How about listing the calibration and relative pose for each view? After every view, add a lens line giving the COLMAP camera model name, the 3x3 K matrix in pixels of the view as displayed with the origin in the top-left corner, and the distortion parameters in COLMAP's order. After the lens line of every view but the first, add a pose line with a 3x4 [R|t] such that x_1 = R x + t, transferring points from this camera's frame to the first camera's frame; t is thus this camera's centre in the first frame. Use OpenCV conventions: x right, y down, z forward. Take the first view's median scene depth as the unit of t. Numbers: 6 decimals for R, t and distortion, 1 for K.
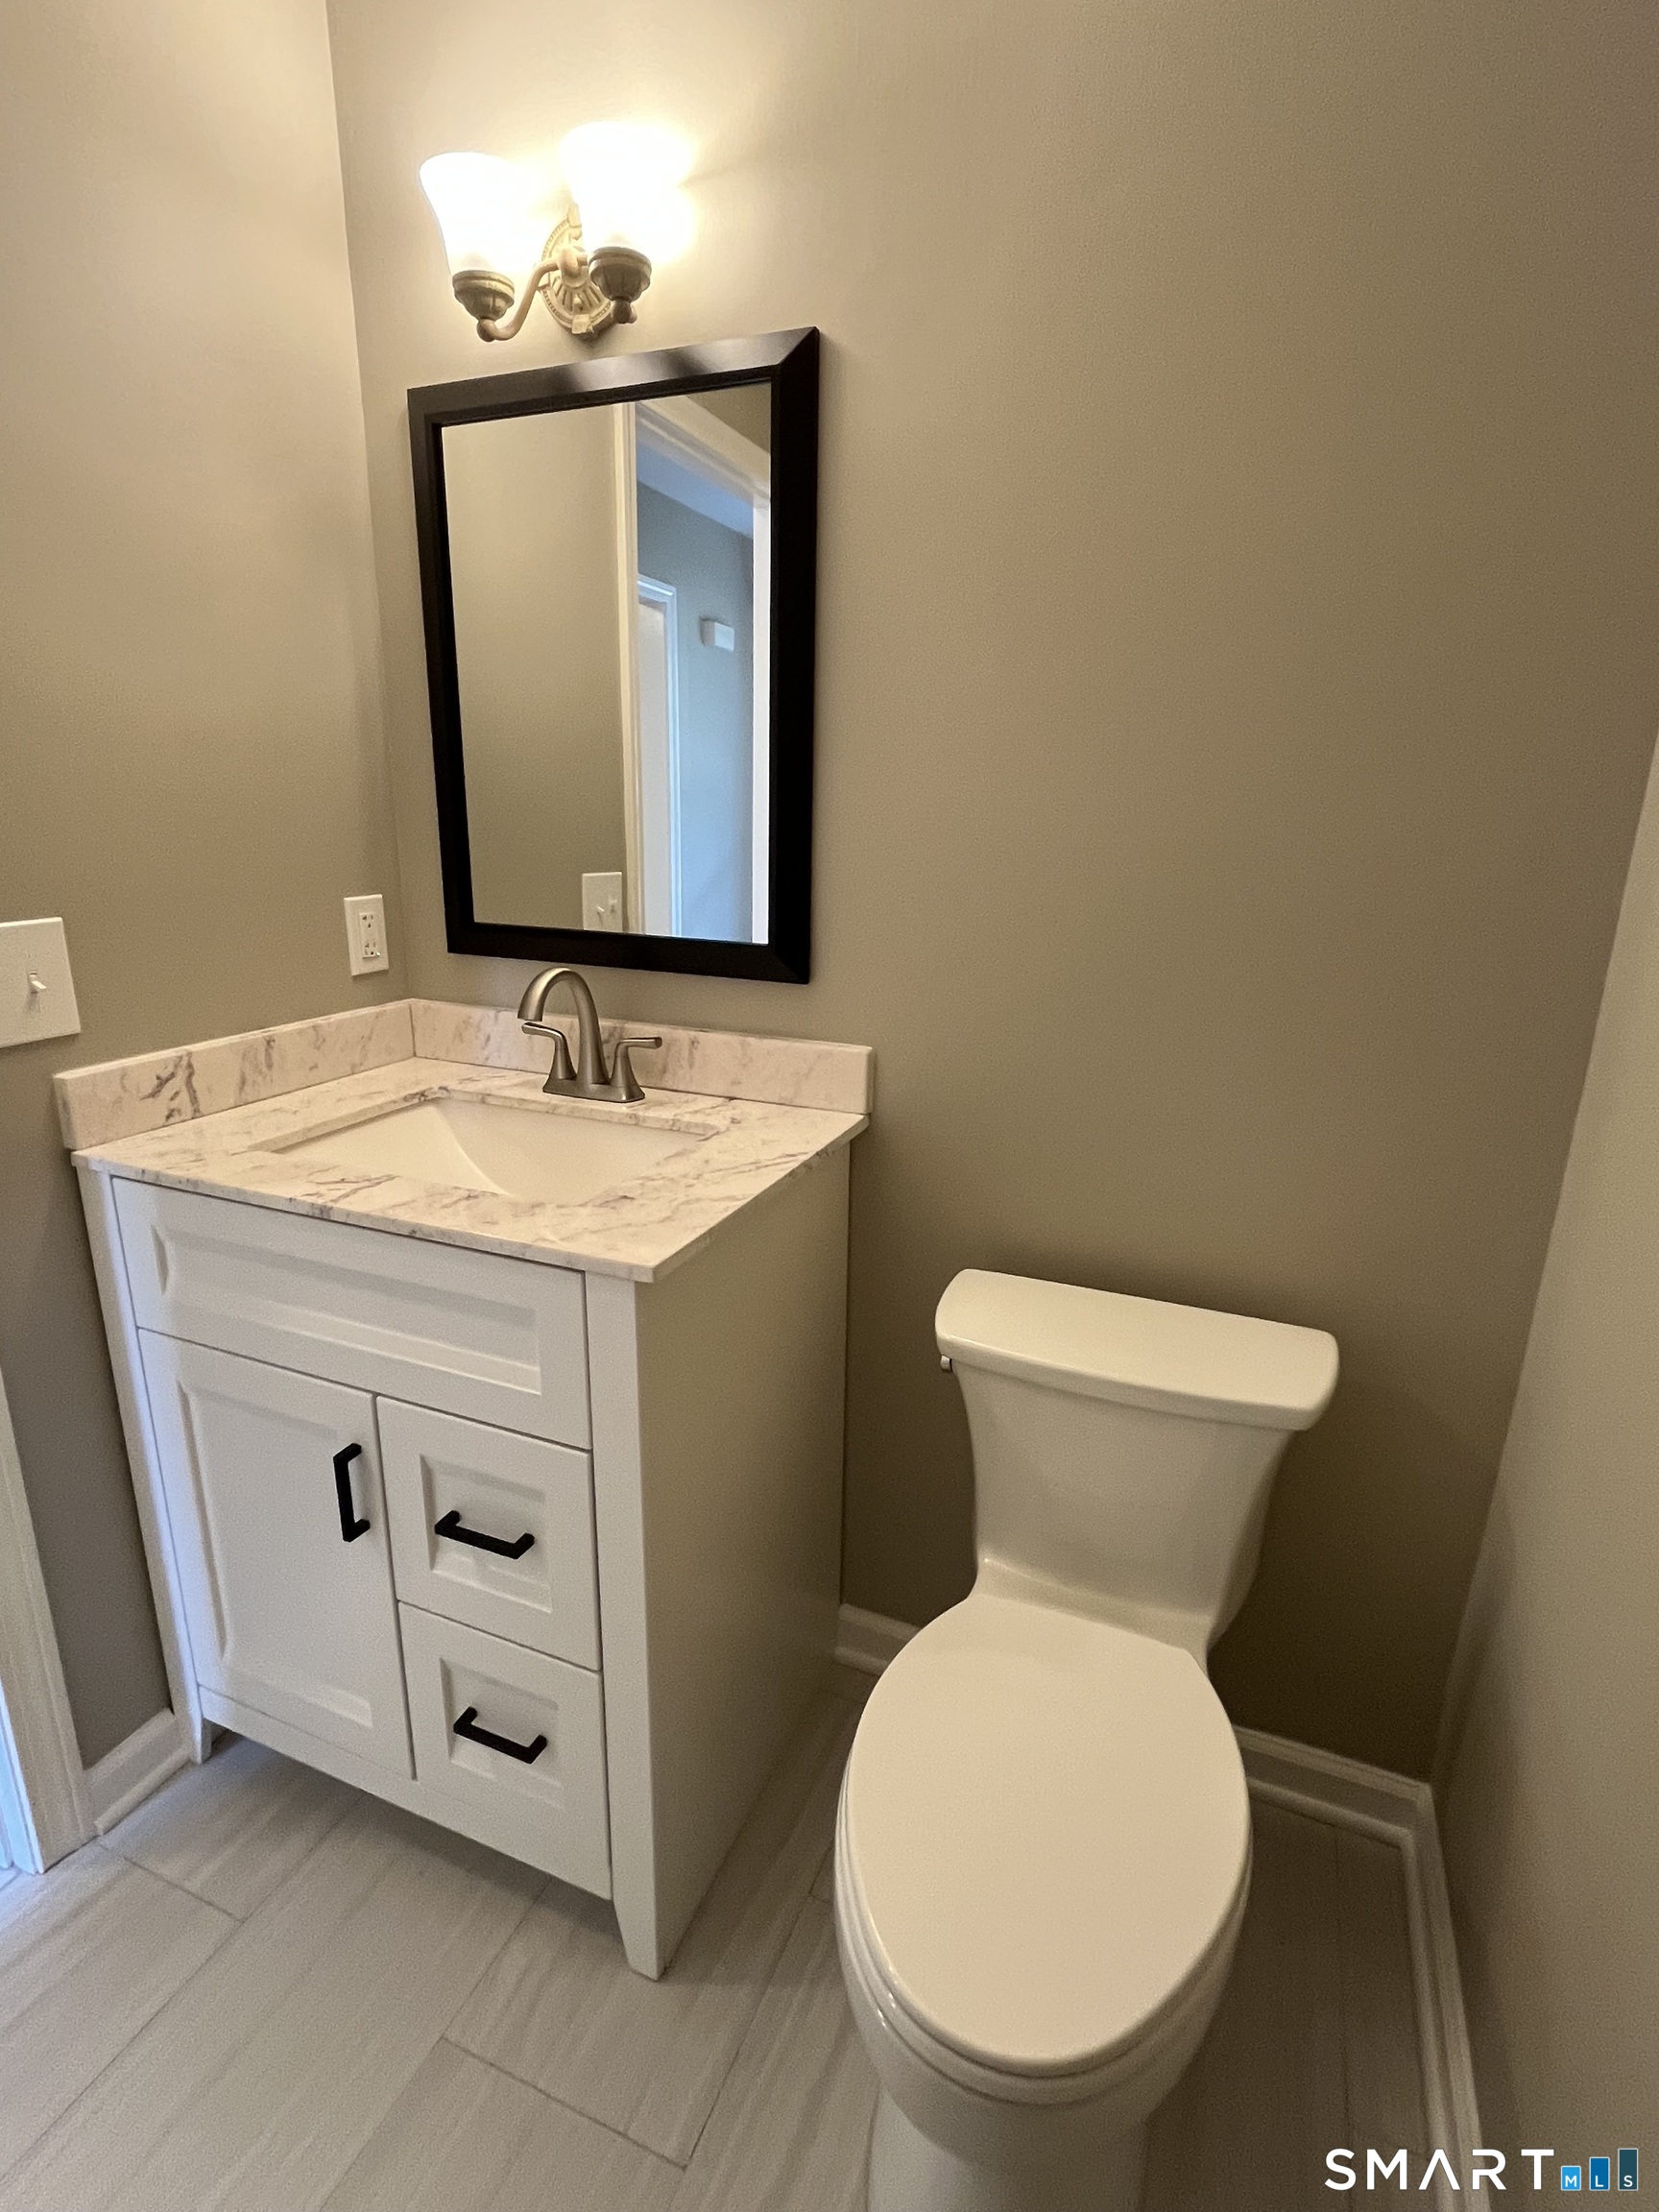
lens RADIAL K [[1094.6, 0, 829.9], [0, 1094.6, 1107.6], [0, 0, 1]] dist [0.000056, -0.000624]
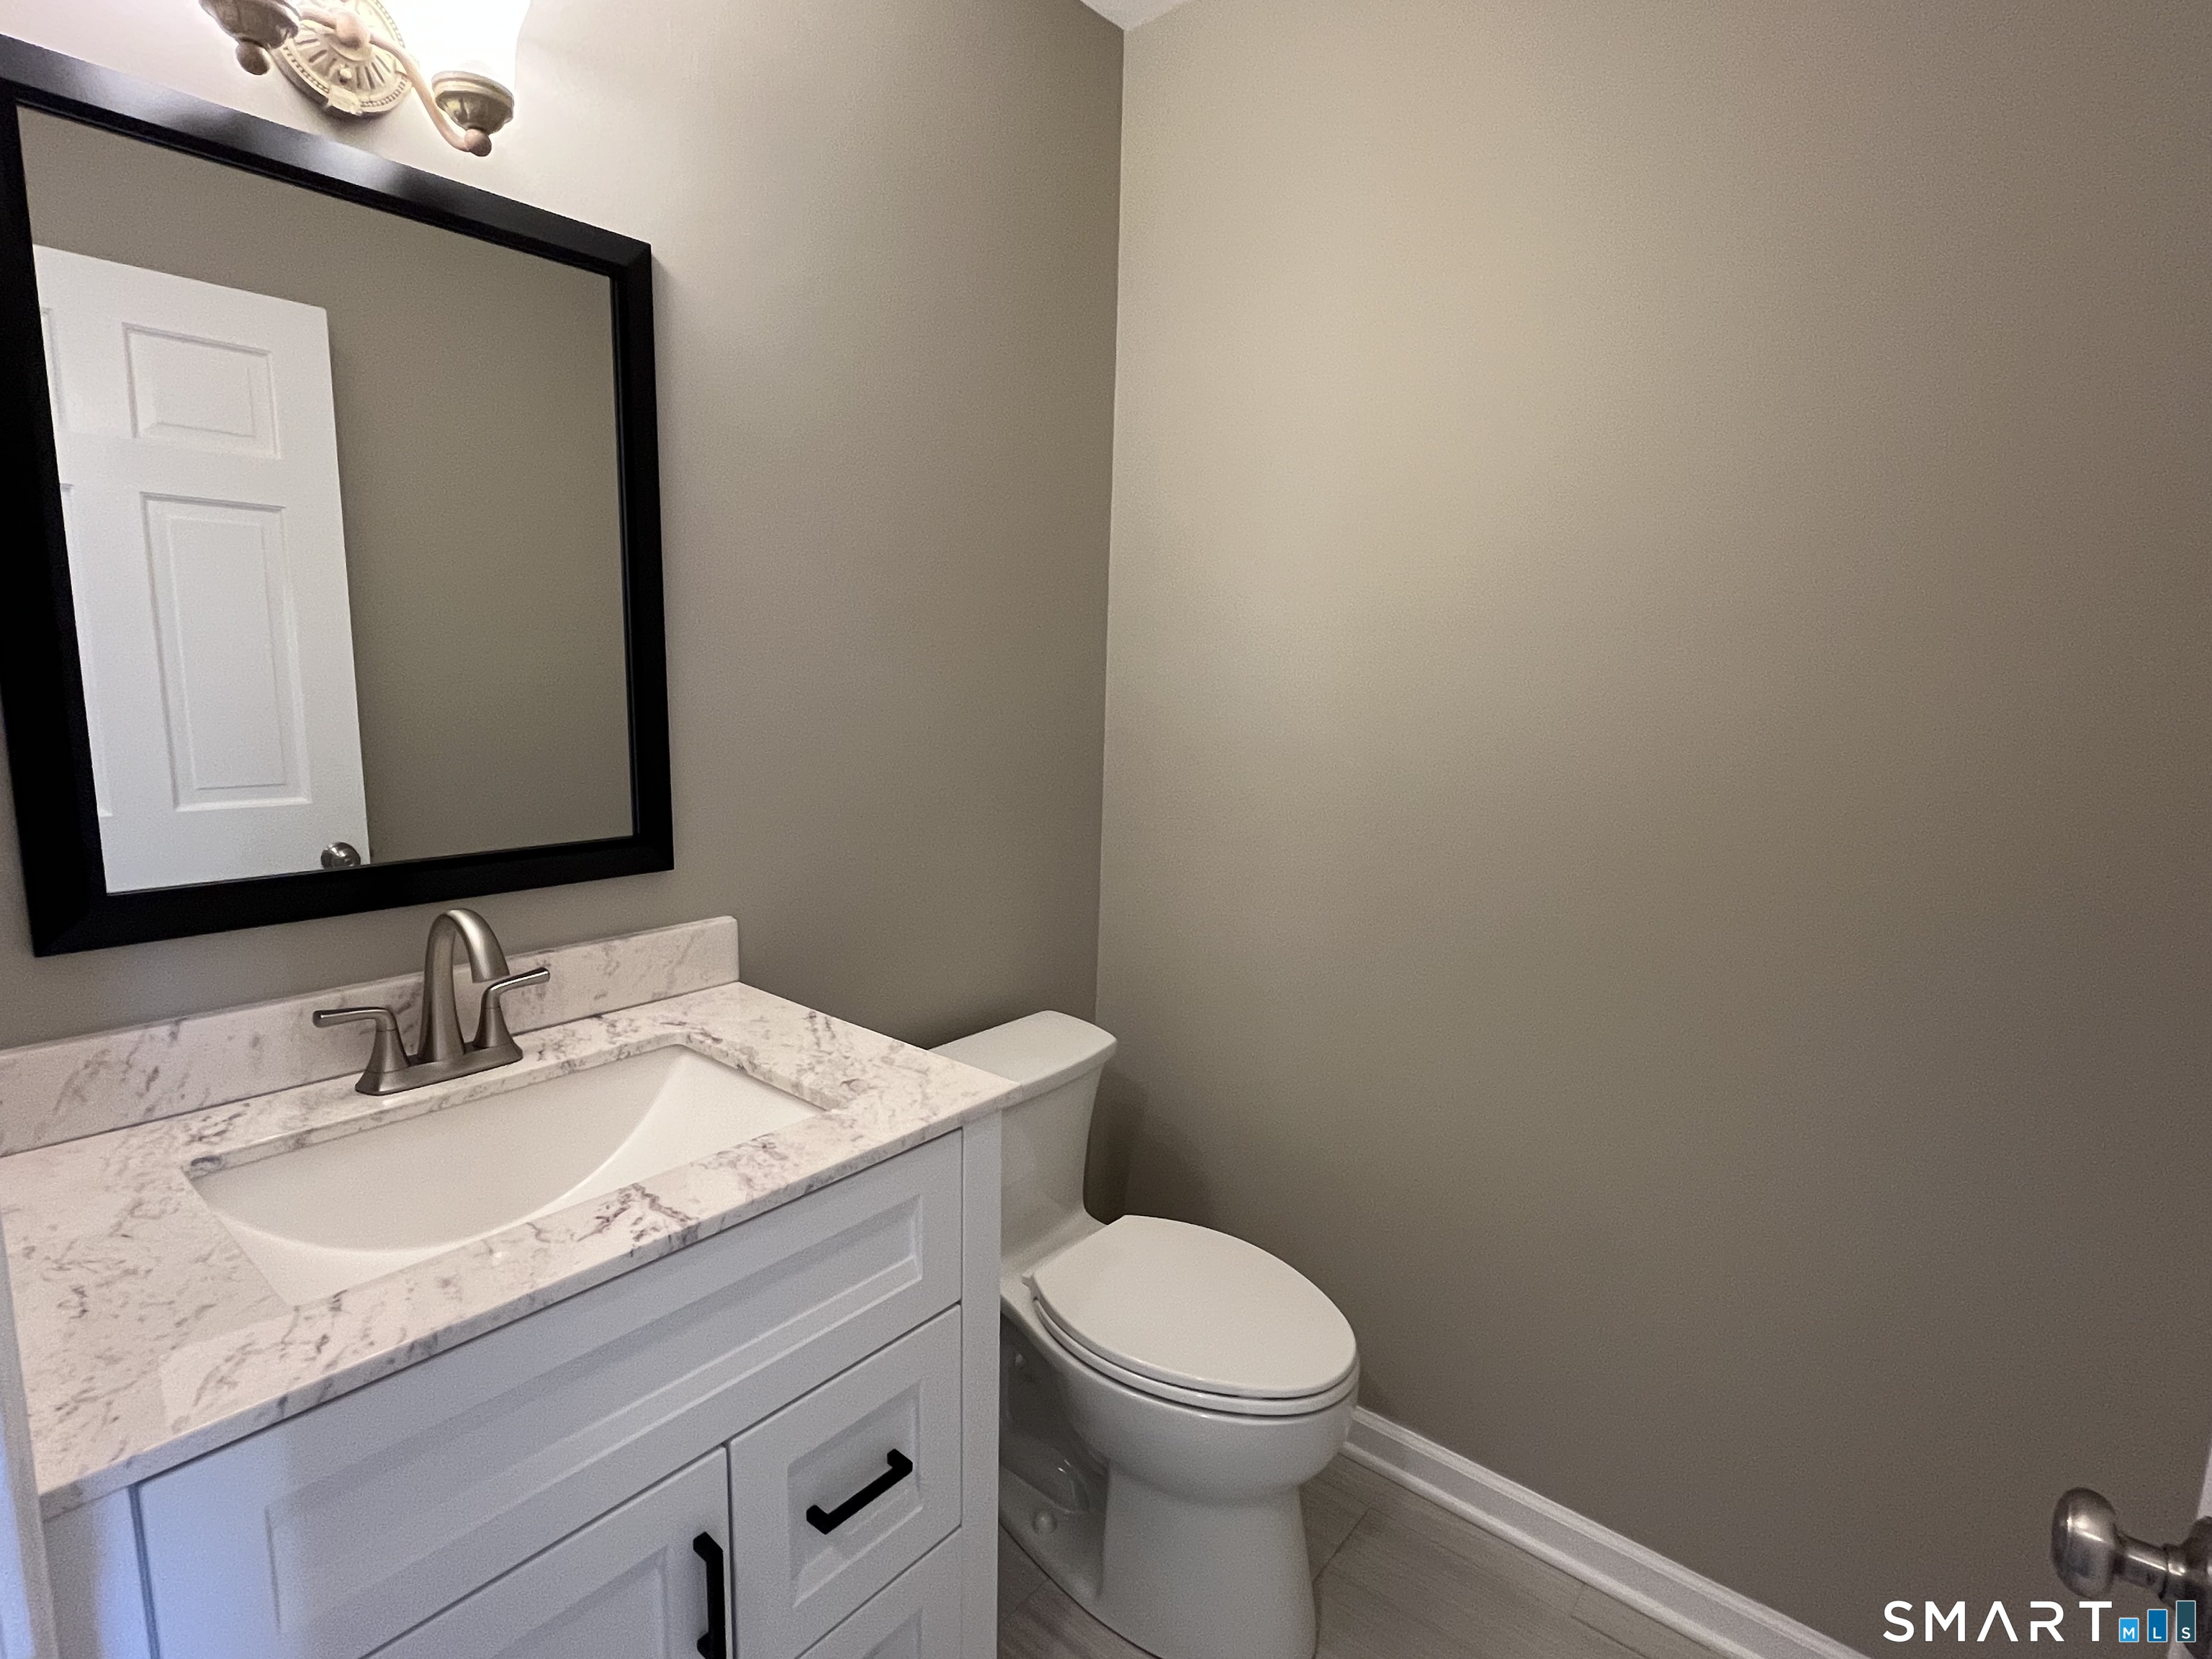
lens RADIAL K [[1094.6, 0, 1107.5], [0, 1094.6, 832.1], [0, 0, 1]] dist [0.000056, -0.000624]
pose [[0.281426, -0.160593, 0.946049, -0.834861], [0.240873, 0.966153, 0.092352, -0.141955], [-0.928859, 0.201887, 0.310583, 0.333908]]
